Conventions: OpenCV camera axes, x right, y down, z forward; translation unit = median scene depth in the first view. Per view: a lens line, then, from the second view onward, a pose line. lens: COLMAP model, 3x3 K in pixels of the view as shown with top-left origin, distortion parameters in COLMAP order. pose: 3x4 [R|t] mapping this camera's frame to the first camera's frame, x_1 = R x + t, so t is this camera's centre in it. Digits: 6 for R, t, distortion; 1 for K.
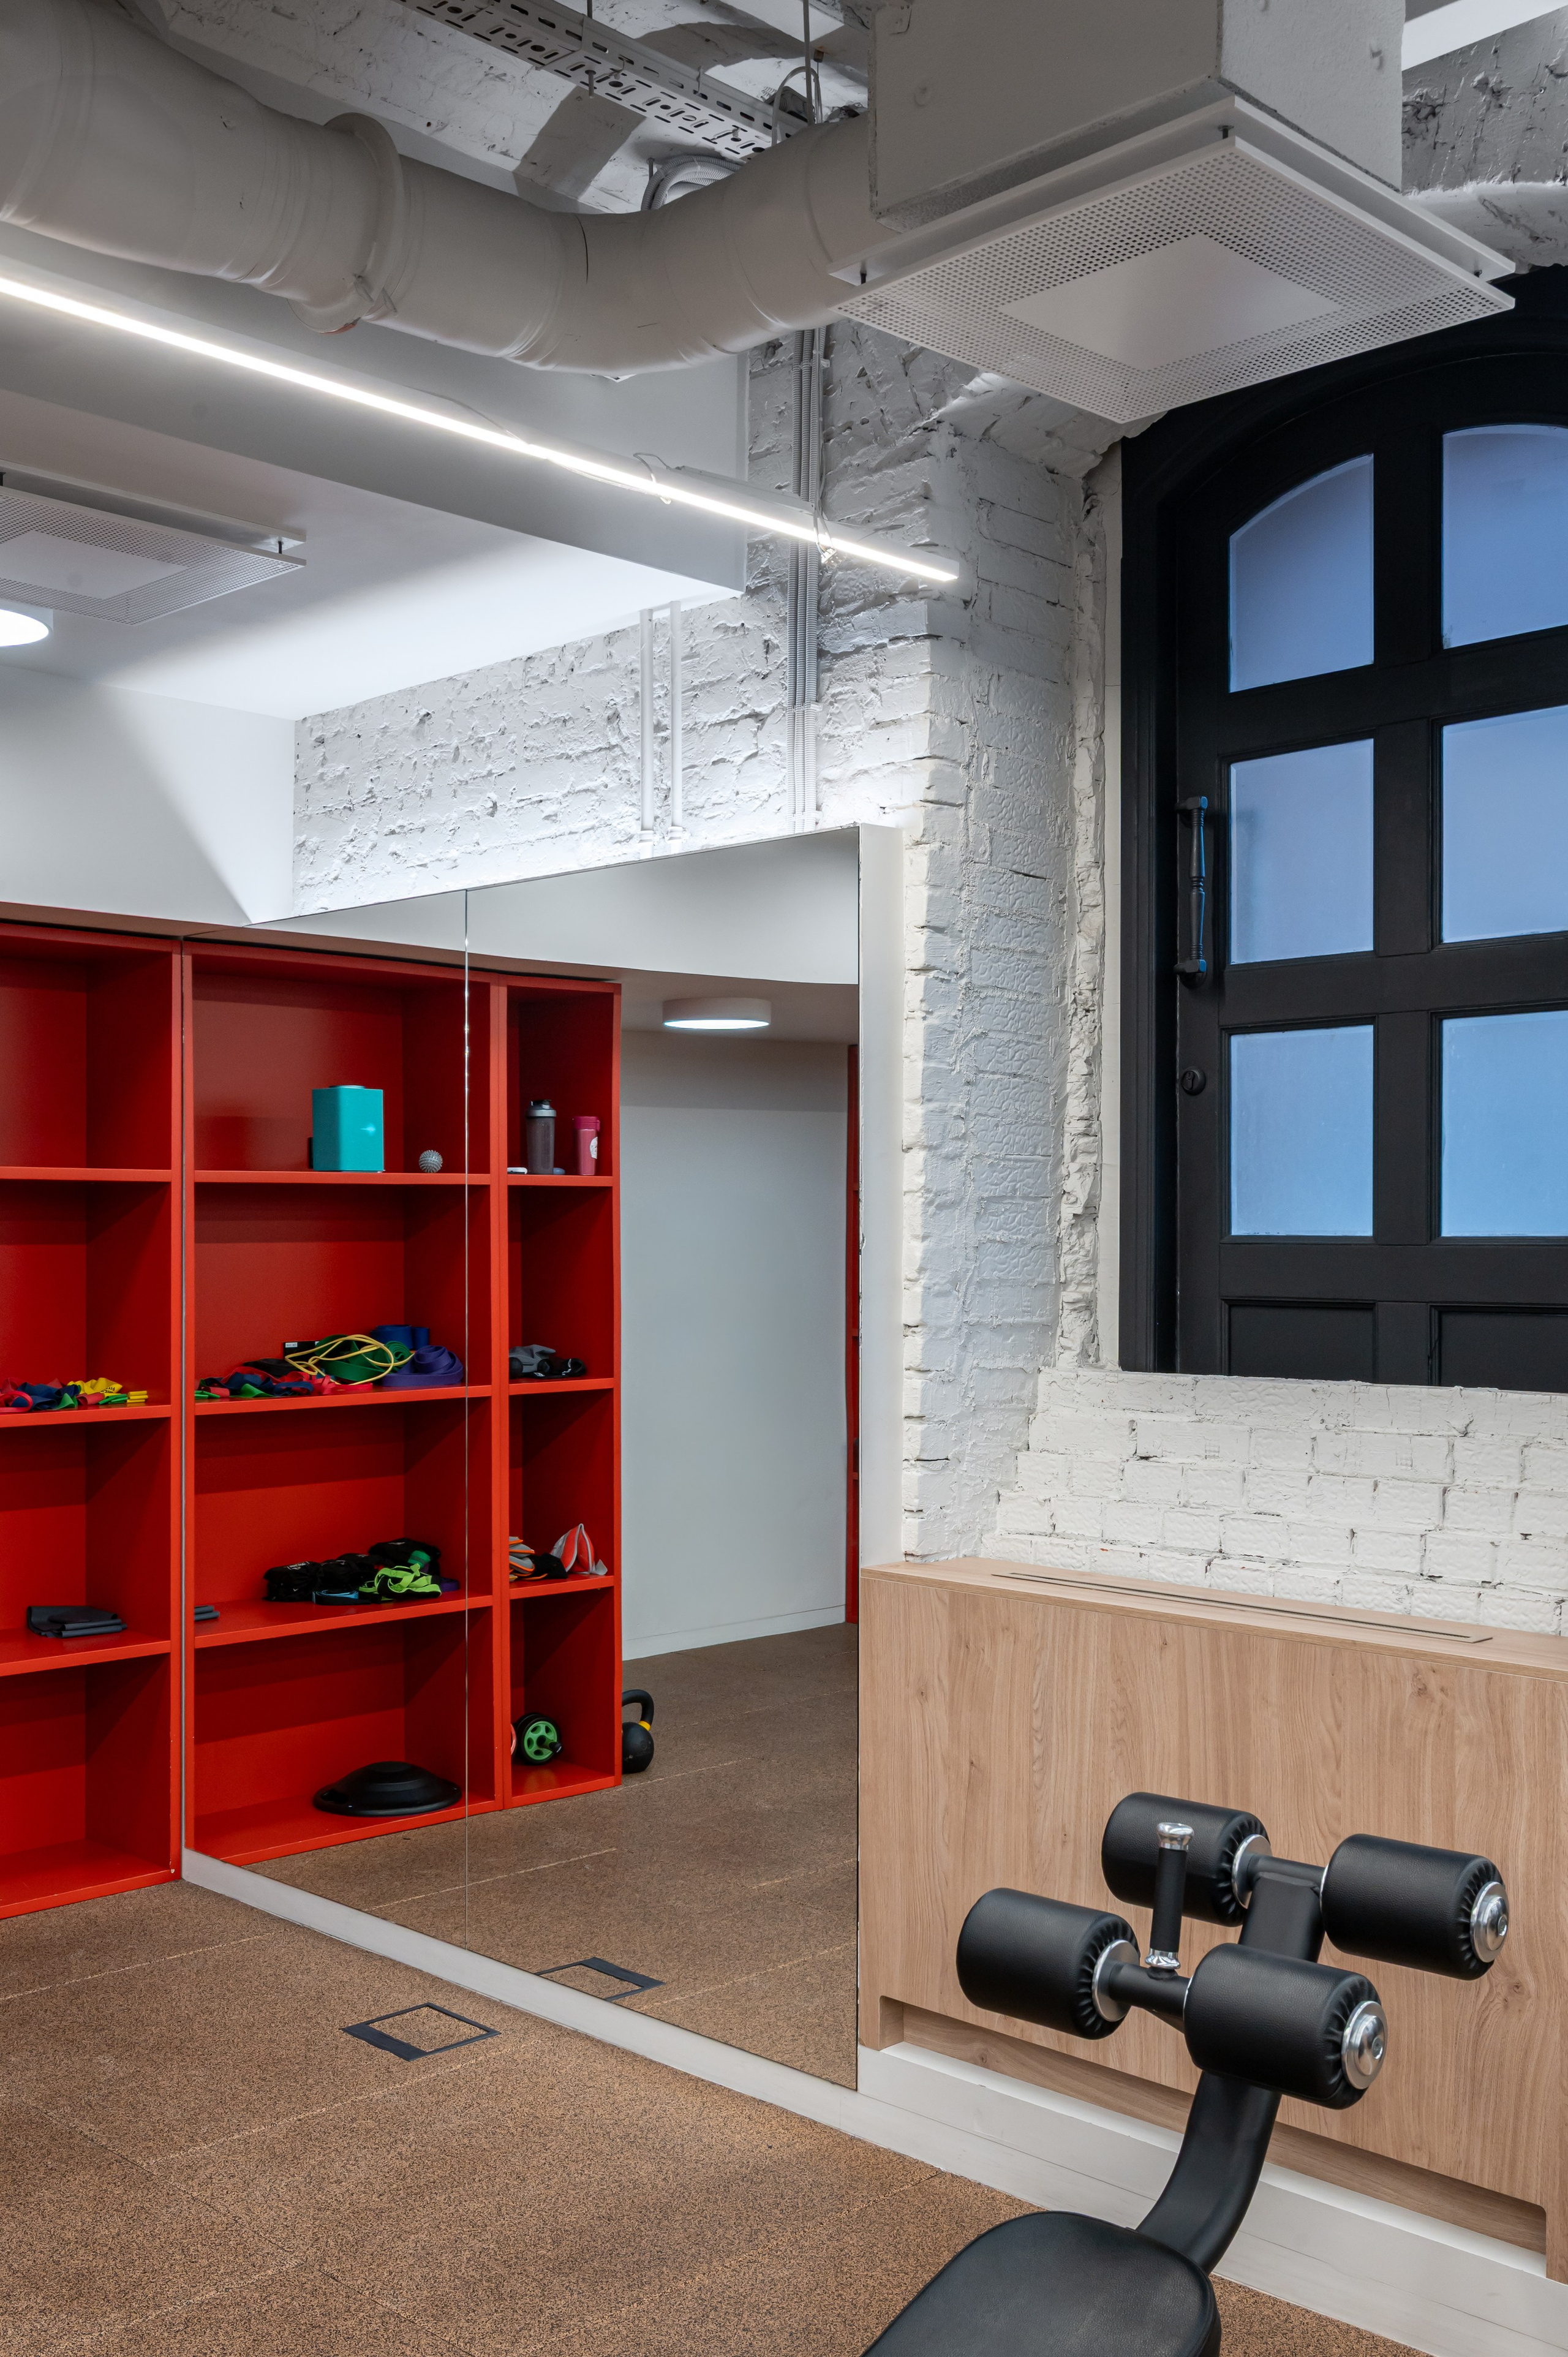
lens RADIAL K [[2311.6, 0, 776.5], [0, 2311.6, 1244.7], [0, 0, 1]] dist [0.001574, -0.024272]
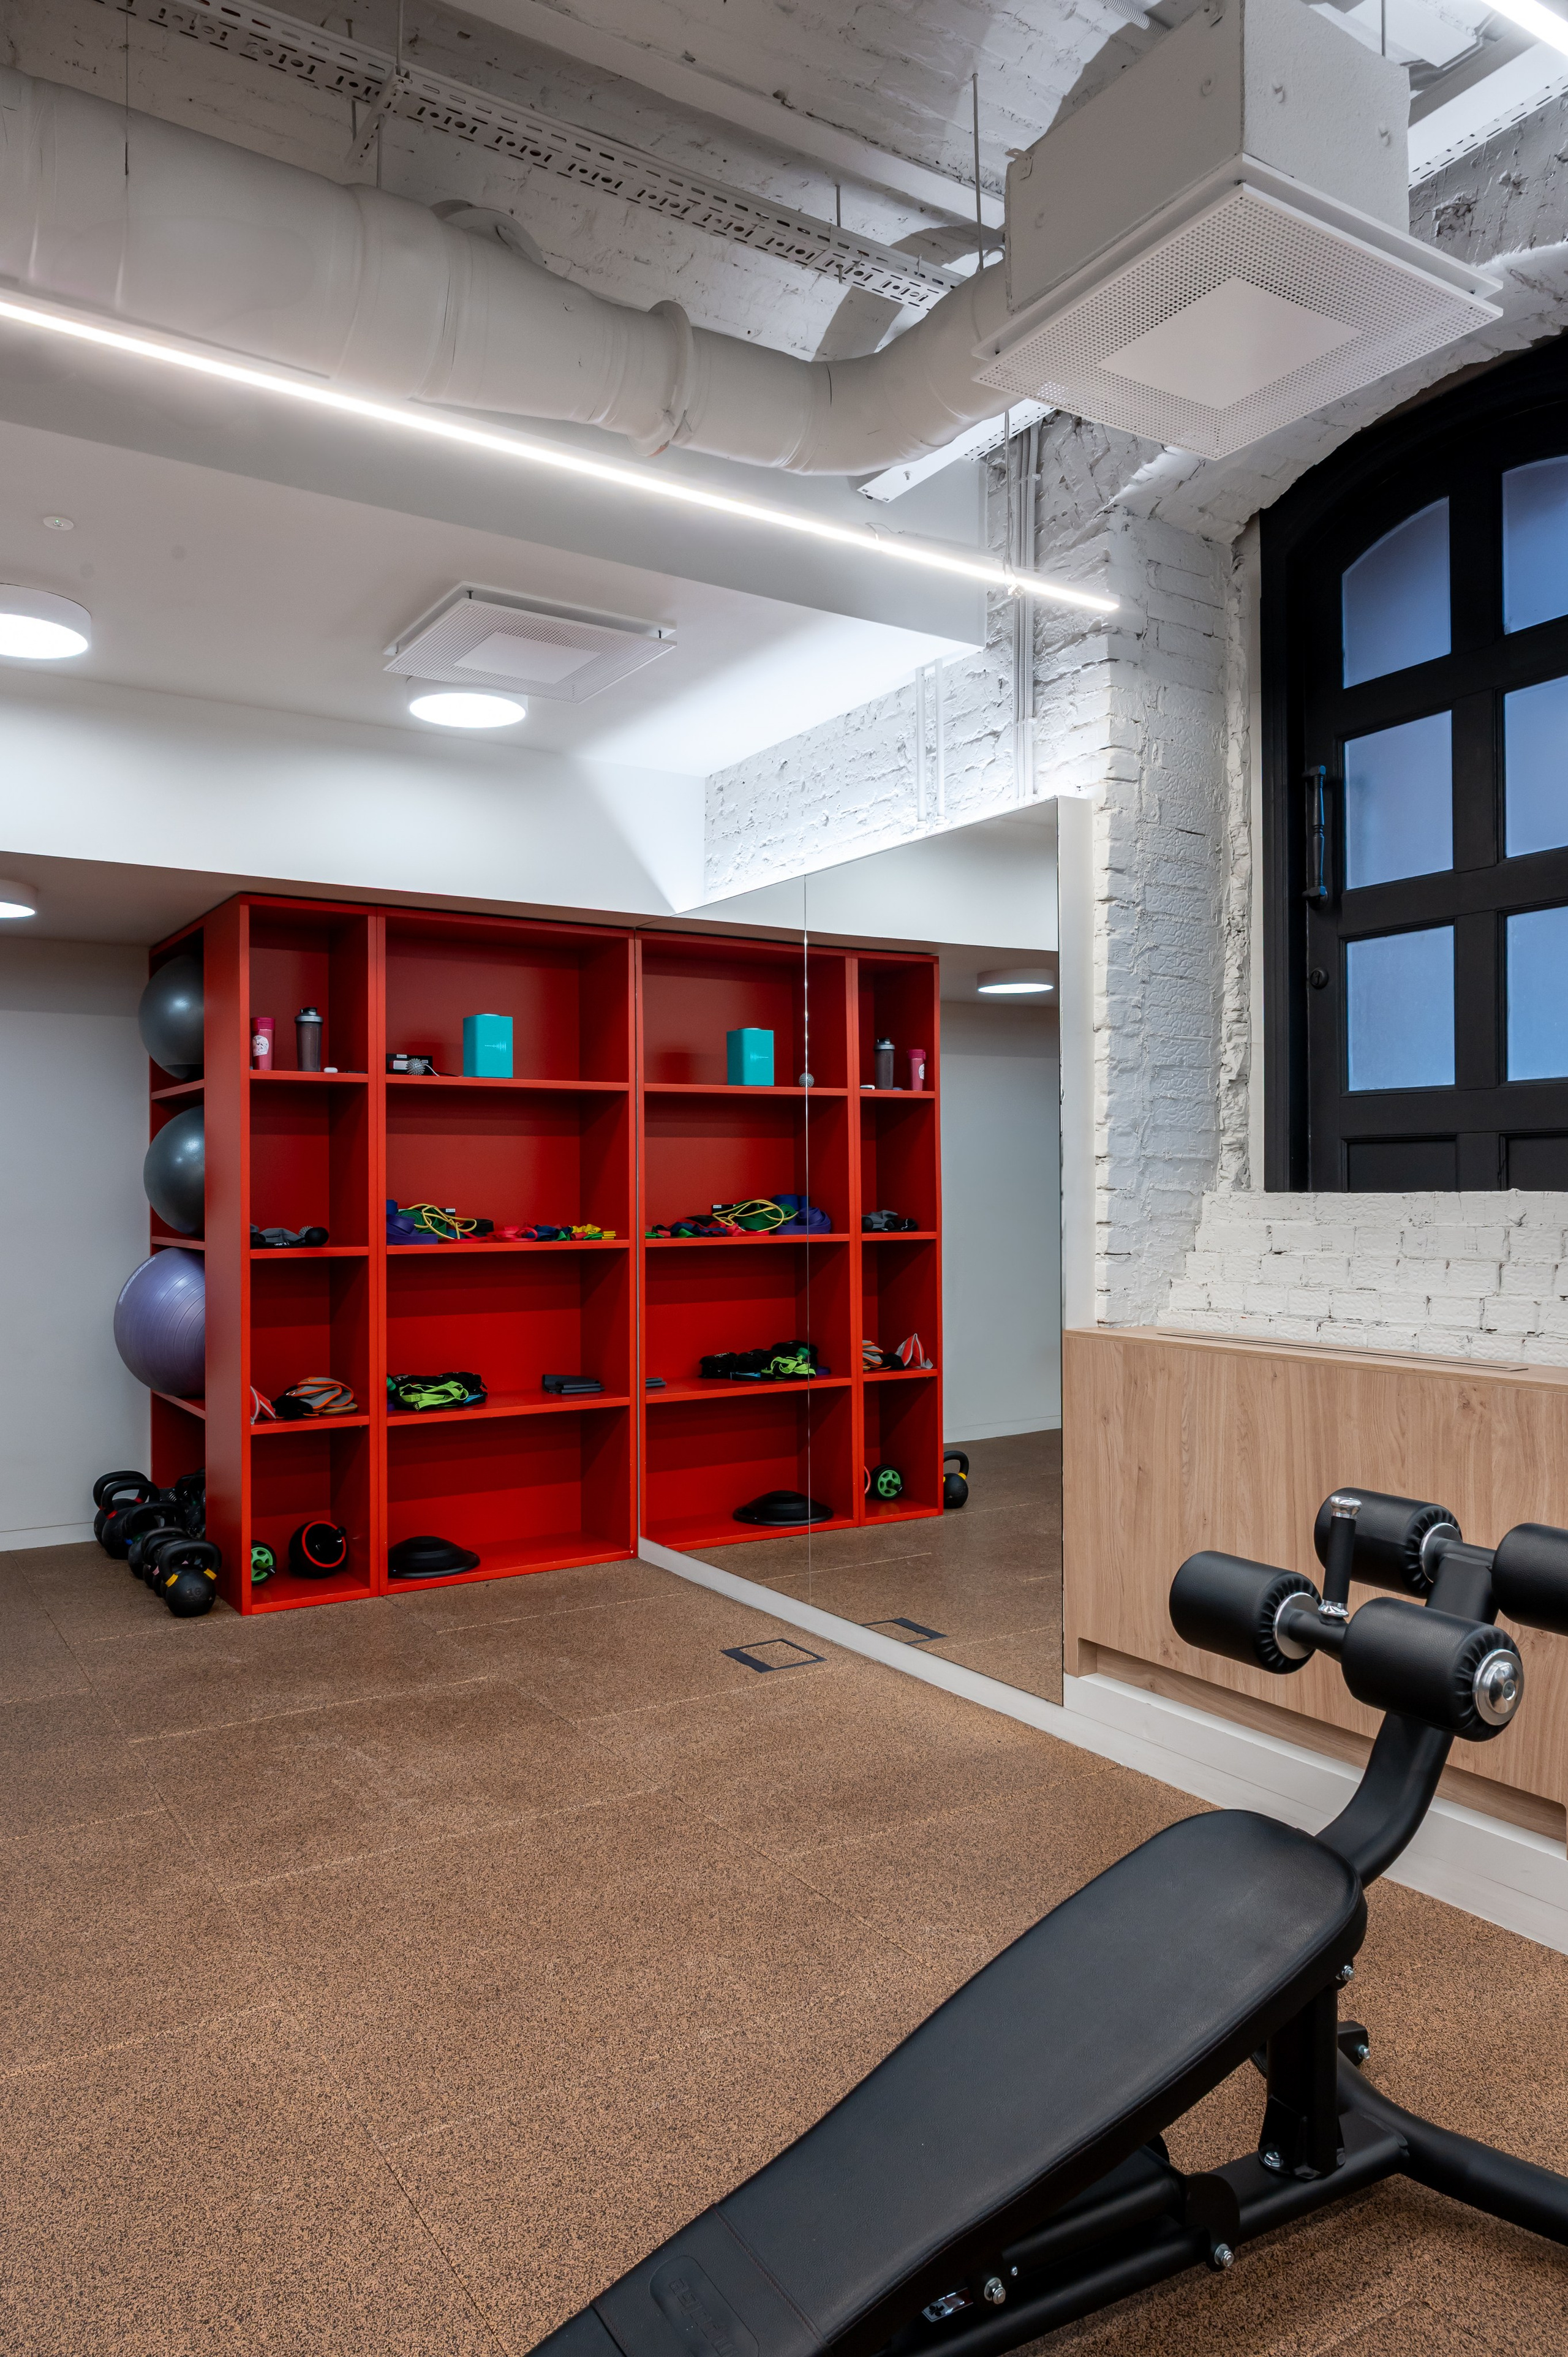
lens RADIAL K [[1570.3, 0, 773.7], [0, 1570.3, 1181.8], [0, 0, 1]] dist [-0.006296, -0.000813]
pose [[0.975268, -0.007079, -0.220914, 0.070521], [0.004912, 0.999934, -0.010356, 0.055441], [0.220973, 0.009015, 0.975238, 0.036101]]
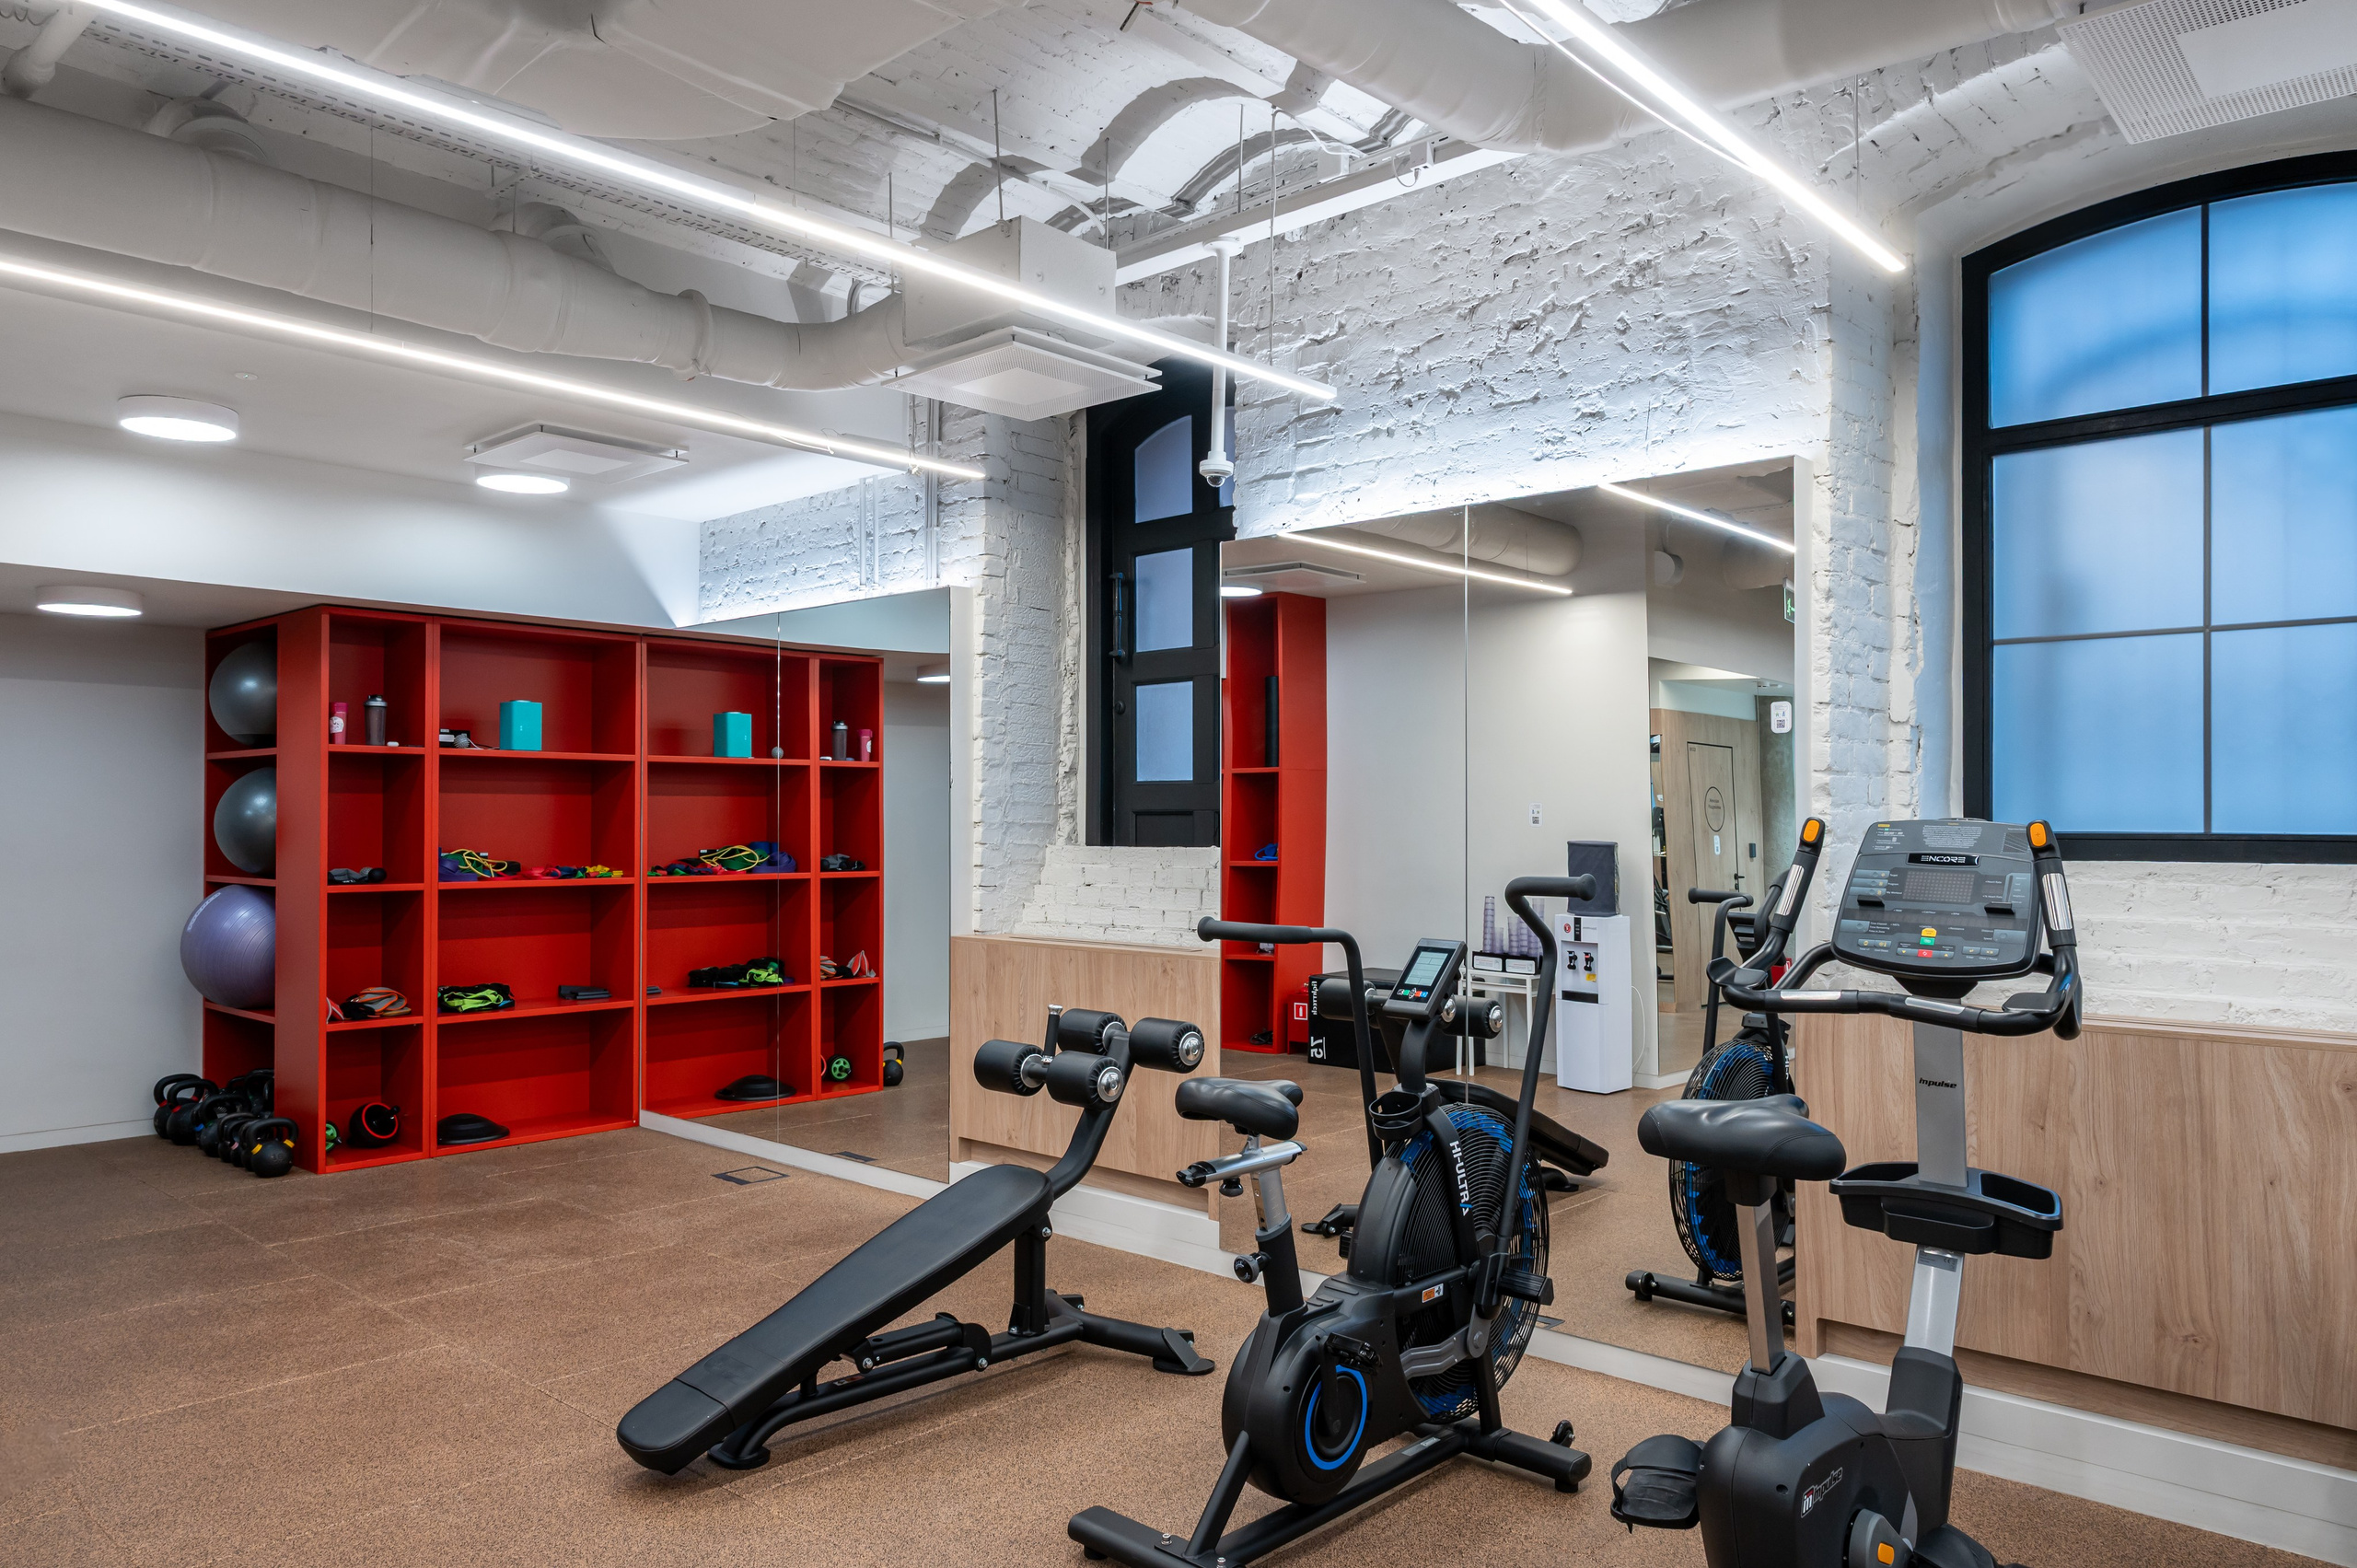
lens RADIAL K [[1589.0, 0, 1152.6], [0, 1589.0, 812.1], [0, 0, 1]] dist [-0.004405, -0.000448]
pose [[0.999441, 0.000658, 0.033432, 0.160245], [-0.000193, 0.999903, -0.013919, 0.043150], [-0.033438, 0.013904, 0.999344, -0.430741]]
